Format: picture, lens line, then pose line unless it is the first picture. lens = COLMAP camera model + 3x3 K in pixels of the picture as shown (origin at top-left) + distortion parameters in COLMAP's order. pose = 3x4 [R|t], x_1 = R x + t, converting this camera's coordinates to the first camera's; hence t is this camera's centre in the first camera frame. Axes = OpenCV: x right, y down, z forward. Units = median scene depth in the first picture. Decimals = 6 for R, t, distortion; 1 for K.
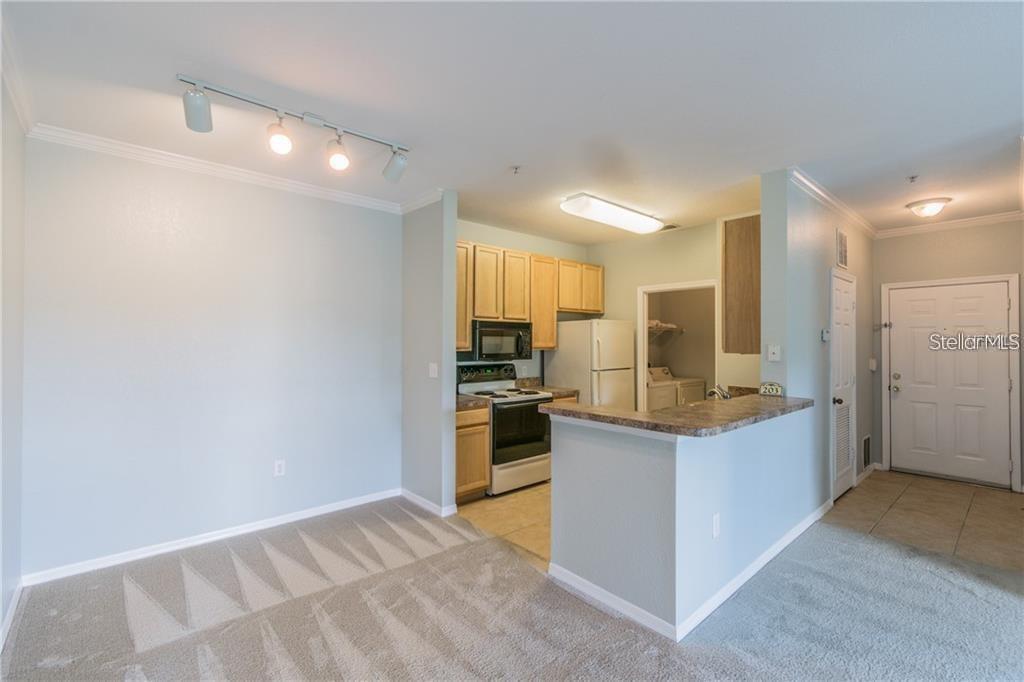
lens RADIAL K [[451.1, 0, 513.5], [0, 451.1, 337.4], [0, 0, 1]] dist [0.002765, 0.000301]
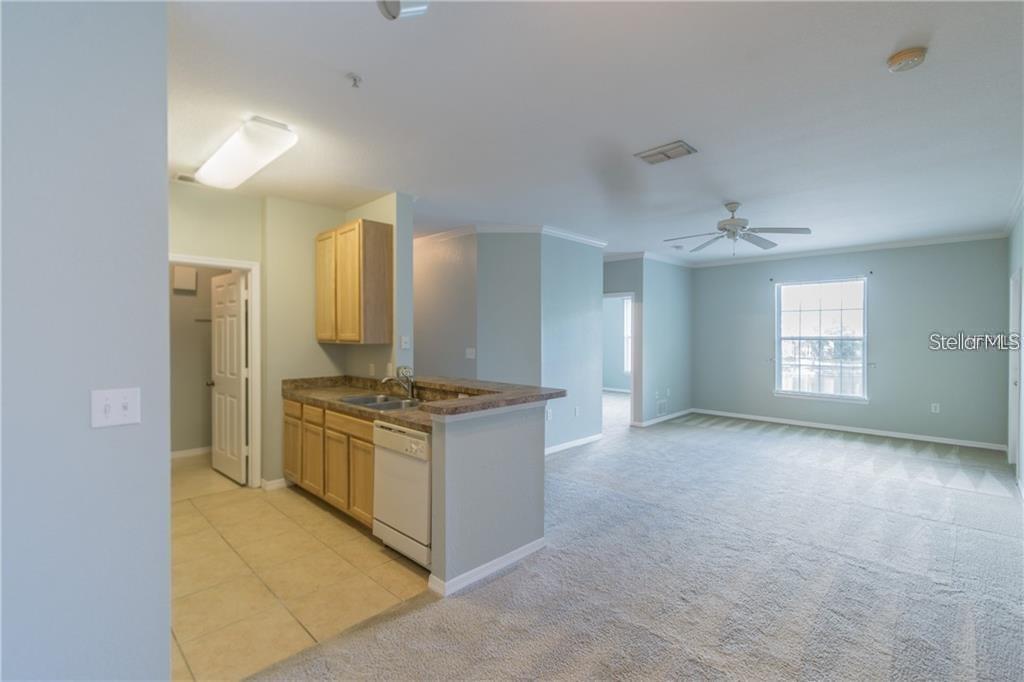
lens RADIAL K [[451.1, 0, 513.5], [0, 451.1, 337.4], [0, 0, 1]] dist [0.002765, 0.000301]
pose [[-0.073102, -0.011154, 0.997262, -0.507771], [-0.011547, 0.999880, 0.010337, 0.003534], [-0.997258, -0.010760, -0.073222, 0.592650]]
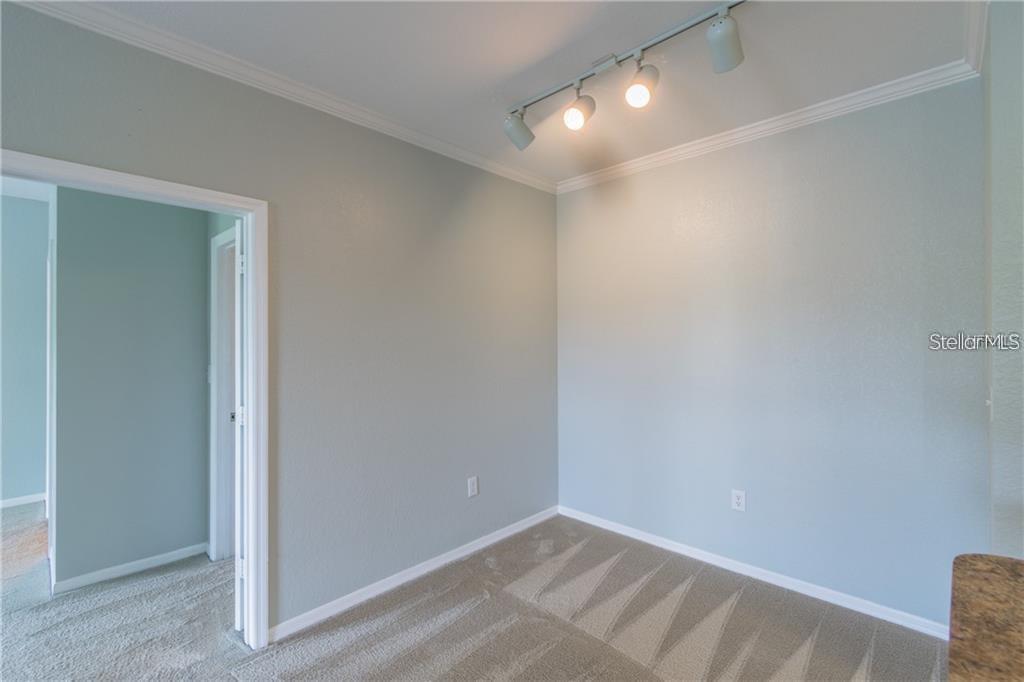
lens RADIAL K [[473.6, 0, 510.3], [0, 473.6, 335.1], [0, 0, 1]] dist [0.001277, 0.000131]
pose [[0.044927, -0.010310, -0.998937, 0.226576], [0.018377, 0.999786, -0.009492, 0.003364], [0.998821, -0.017931, 0.045107, 0.452355]]
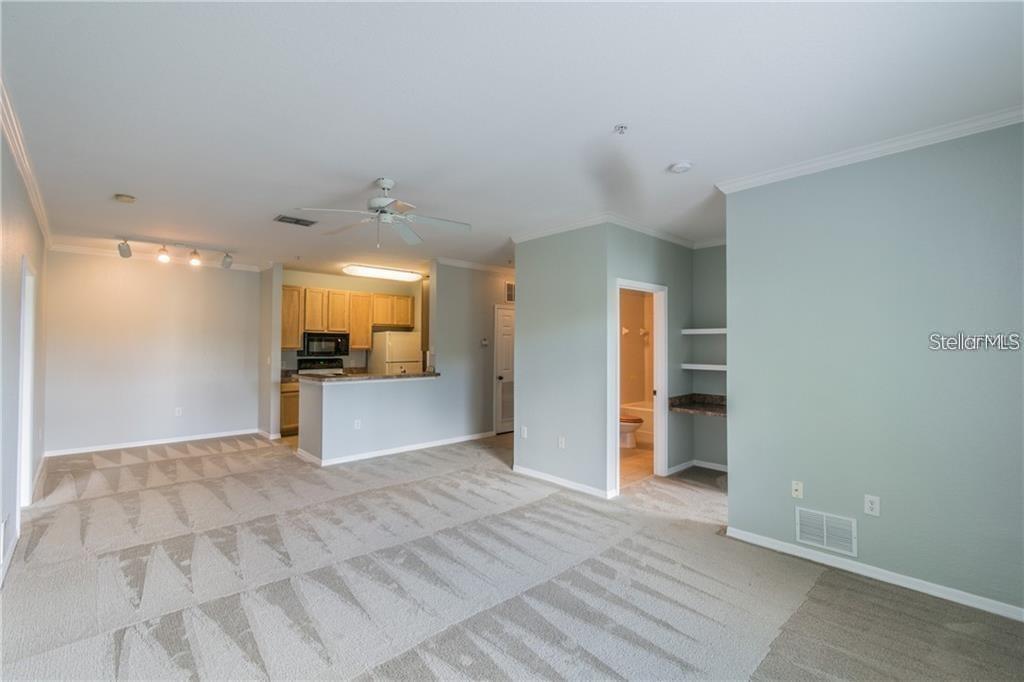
lens RADIAL K [[451.1, 0, 513.5], [0, 451.1, 337.4], [0, 0, 1]] dist [0.002765, 0.000301]
pose [[0.999685, -0.000021, 0.025093, 0.661242], [0.000223, 0.999968, -0.008038, -0.005356], [-0.025092, 0.008041, 0.999653, -0.734076]]
